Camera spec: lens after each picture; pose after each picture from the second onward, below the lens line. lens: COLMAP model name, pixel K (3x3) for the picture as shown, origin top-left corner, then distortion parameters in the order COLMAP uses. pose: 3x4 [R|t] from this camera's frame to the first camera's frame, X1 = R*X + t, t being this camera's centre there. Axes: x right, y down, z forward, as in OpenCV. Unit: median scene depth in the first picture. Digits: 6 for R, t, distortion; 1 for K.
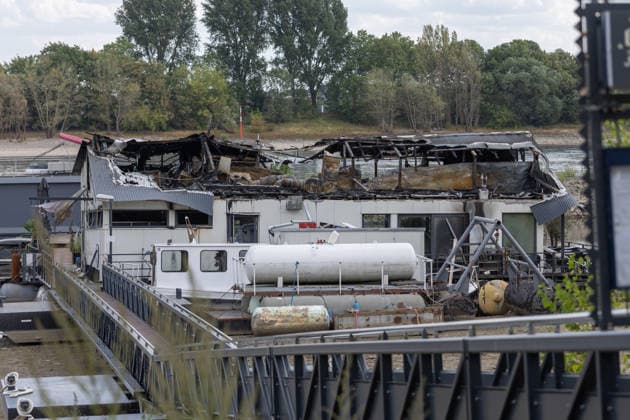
lens RADIAL K [[2017.4, 0, 315.7], [0, 2017.4, 212.2], [0, 0, 1]] dist [0.134383, 0.000000]
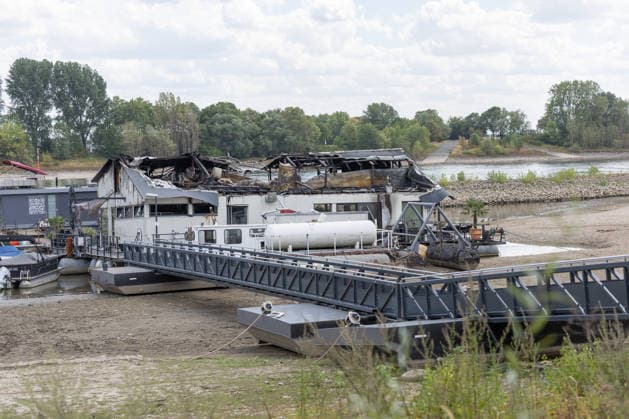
lens RADIAL K [[1353.9, 0, 312.1], [0, 1353.9, 212.3], [0, 0, 1]] dist [-0.012463, 0.000000]
pose [[0.981587, -0.023490, 0.189564, -0.160729], [0.024633, 0.999690, -0.003678, 0.010255], [-0.189419, 0.008280, 0.981862, 0.018580]]
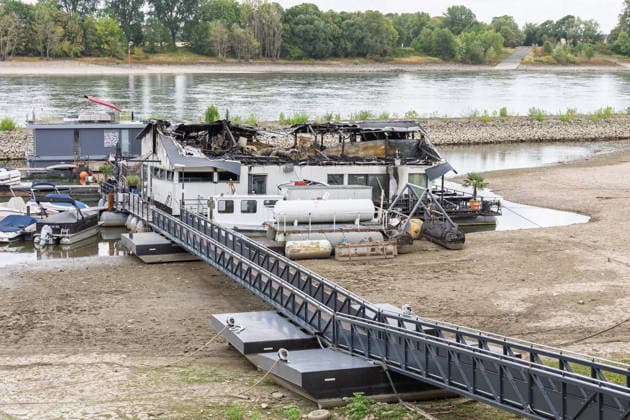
lens RADIAL K [[1290.7, 0, 315.6], [0, 1290.7, 206.8], [0, 0, 1]] dist [0.024577, 0.000000]
pose [[0.991795, 0.006786, 0.127659, -0.117210], [-0.017248, 0.996563, 0.081025, -0.055839], [-0.126671, -0.082562, 0.988503, -0.049619]]
